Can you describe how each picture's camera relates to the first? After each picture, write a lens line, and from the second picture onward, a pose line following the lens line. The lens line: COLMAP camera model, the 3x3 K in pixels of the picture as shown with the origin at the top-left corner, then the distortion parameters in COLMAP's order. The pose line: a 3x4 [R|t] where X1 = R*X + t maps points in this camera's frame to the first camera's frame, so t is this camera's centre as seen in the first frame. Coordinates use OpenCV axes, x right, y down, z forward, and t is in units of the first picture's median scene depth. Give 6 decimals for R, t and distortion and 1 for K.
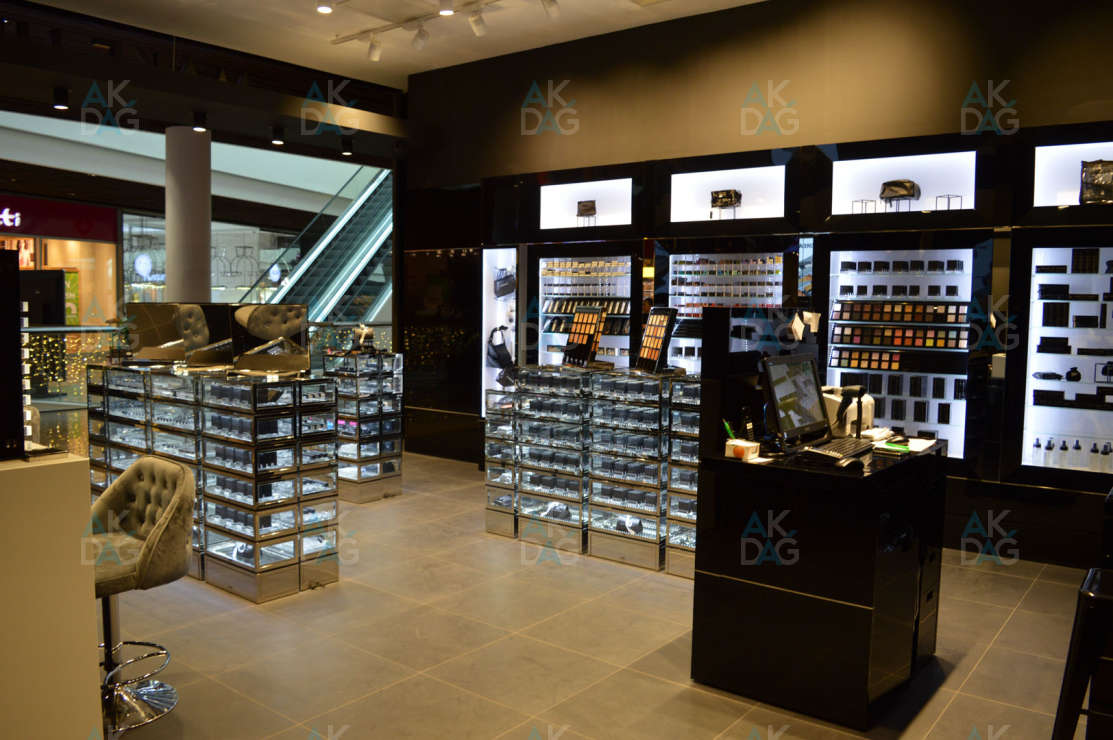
lens RADIAL K [[888.6, 0, 552.6], [0, 888.6, 367.6], [0, 0, 1]] dist [-0.092838, 0.019709]
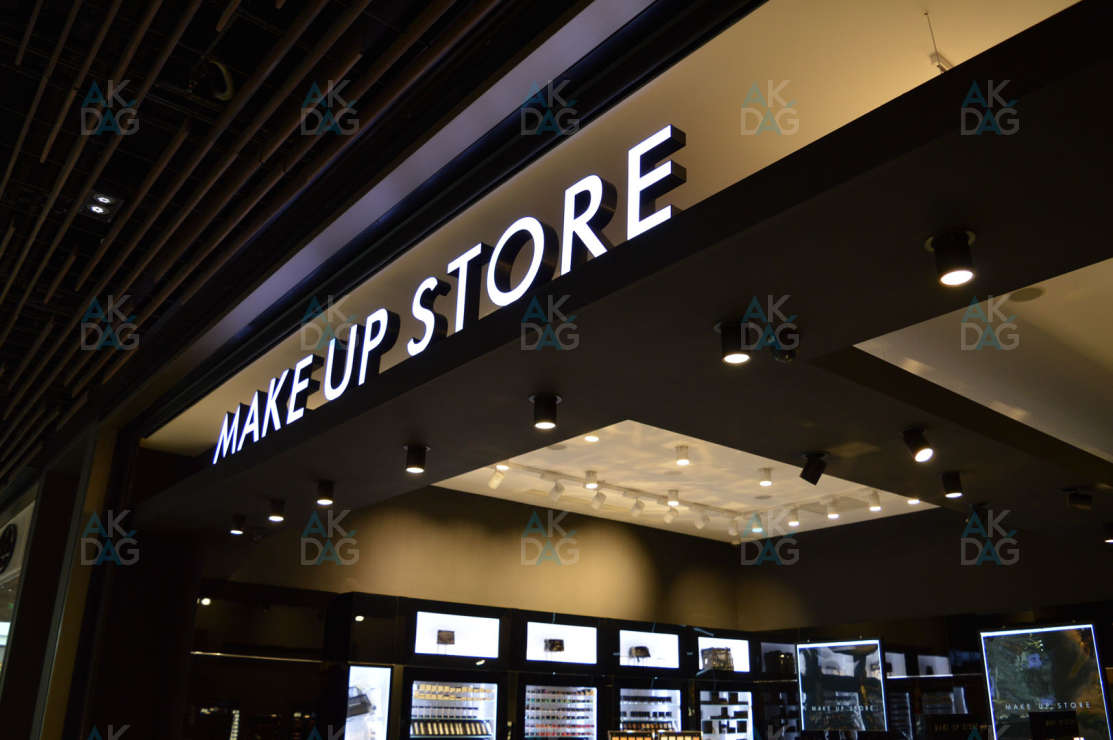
lens RADIAL K [[888.6, 0, 552.6], [0, 888.6, 367.6], [0, 0, 1]] dist [-0.092838, 0.019709]
pose [[0.221307, 0.353447, 0.908899, -1.335194], [0.067158, 0.924273, -0.375778, -0.082312], [-0.972889, 0.144203, 0.180811, 0.758415]]
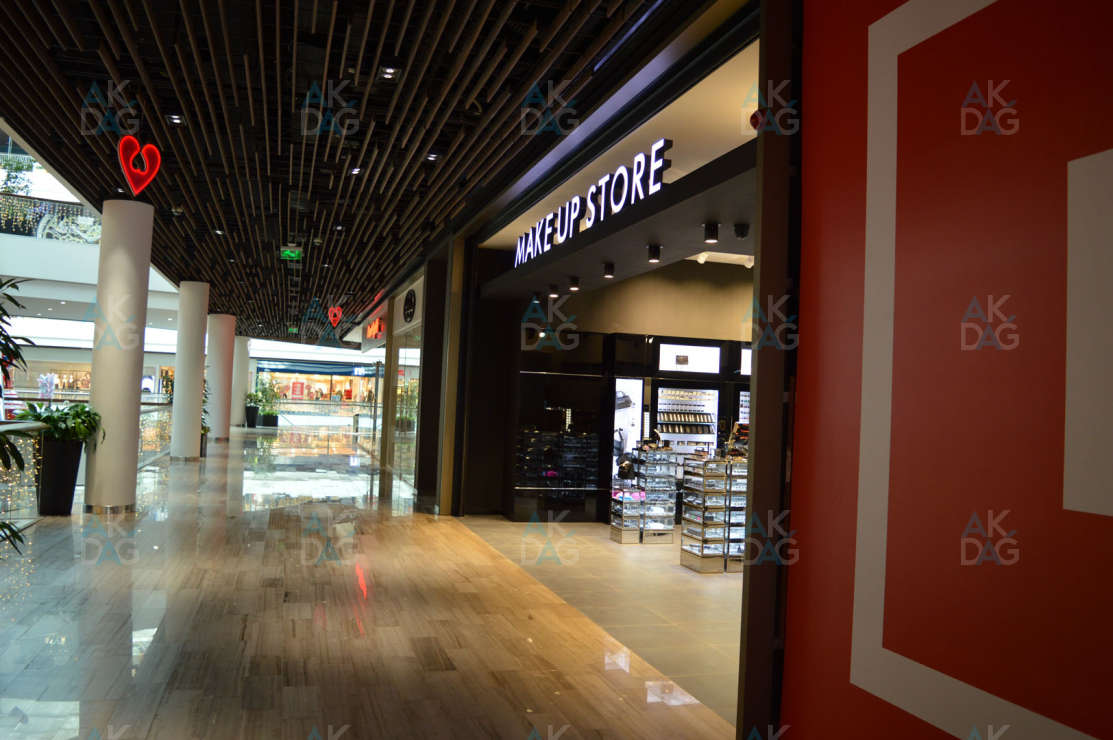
lens RADIAL K [[887.7, 0, 556.5], [0, 887.7, 370.0], [0, 0, 1]] dist [-0.086713, 0.002620]
pose [[0.575450, 0.051793, 0.816195, -1.848057], [0.030617, 0.995929, -0.084784, -0.029099], [-0.817263, 0.073779, 0.571522, 0.275941]]
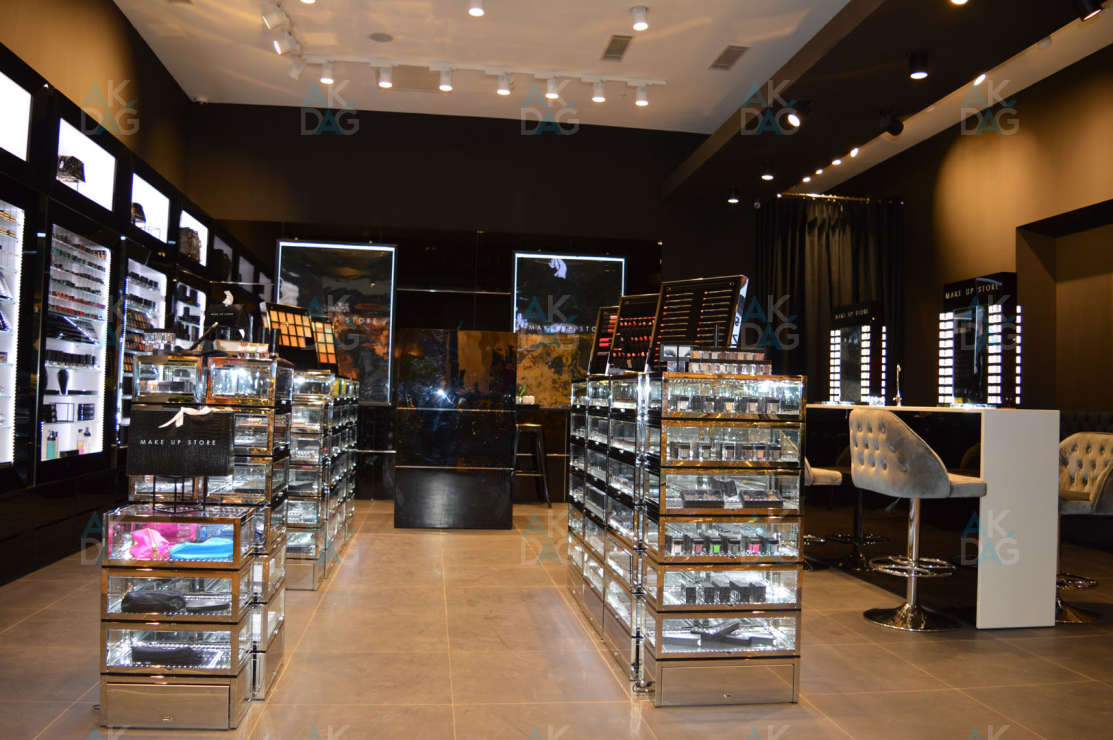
lens RADIAL K [[888.6, 0, 552.6], [0, 888.6, 367.6], [0, 0, 1]] dist [-0.092838, 0.019709]
pose [[-0.715543, 0.001097, 0.698568, -0.743565], [0.029927, 0.999129, 0.029085, -0.019889], [-0.697928, 0.041718, -0.714952, 1.390731]]
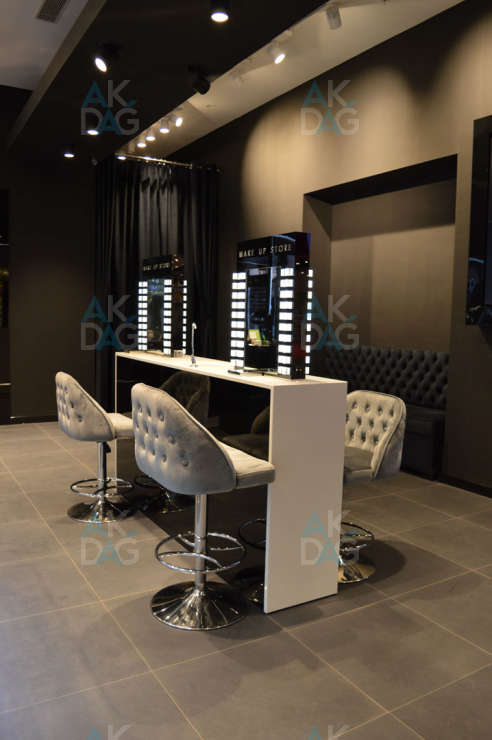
lens RADIAL K [[590.2, 0, 237.2], [0, 590.2, 375.7], [0, 0, 1]] dist [-0.086713, 0.002620]
pose [[-0.928440, -0.063432, 0.366026, -0.640013], [0.005609, 0.982808, 0.184546, -0.041505], [-0.371439, 0.173393, -0.912123, 1.063580]]
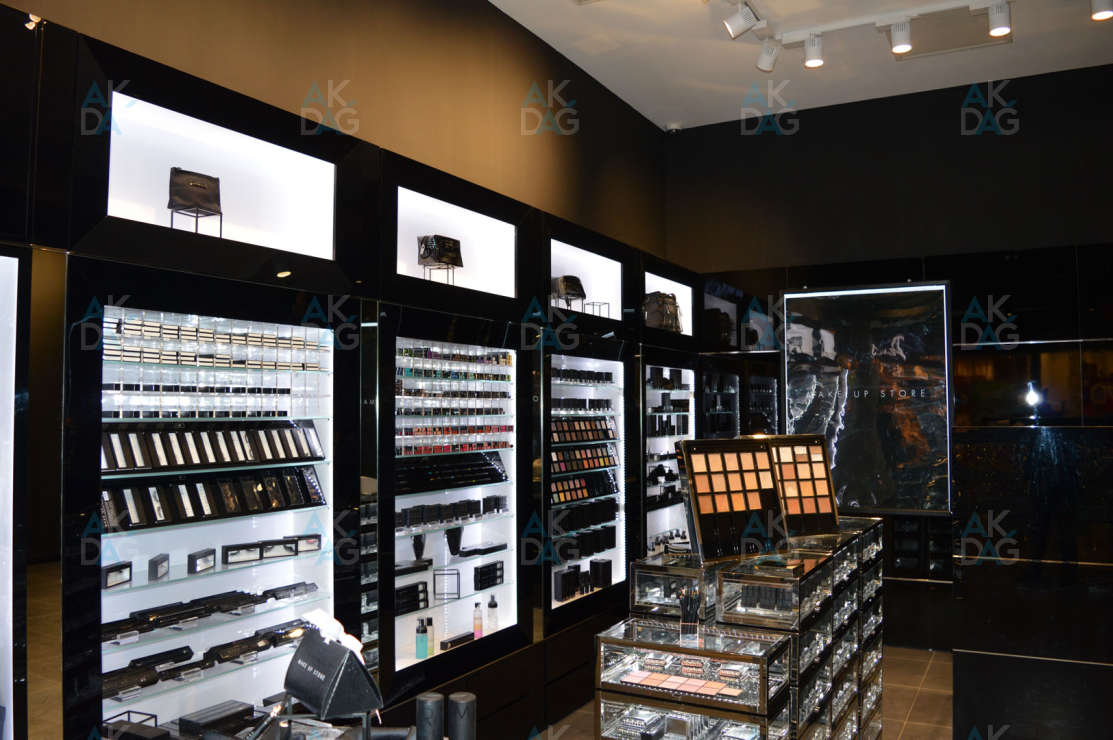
lens RADIAL K [[888.6, 0, 552.6], [0, 888.6, 367.6], [0, 0, 1]] dist [-0.092838, 0.019709]
pose [[-0.157717, 0.044369, 0.986487, -0.444456], [0.087386, 0.995698, -0.030812, -0.096852], [-0.983610, 0.081346, -0.160915, 1.130579]]
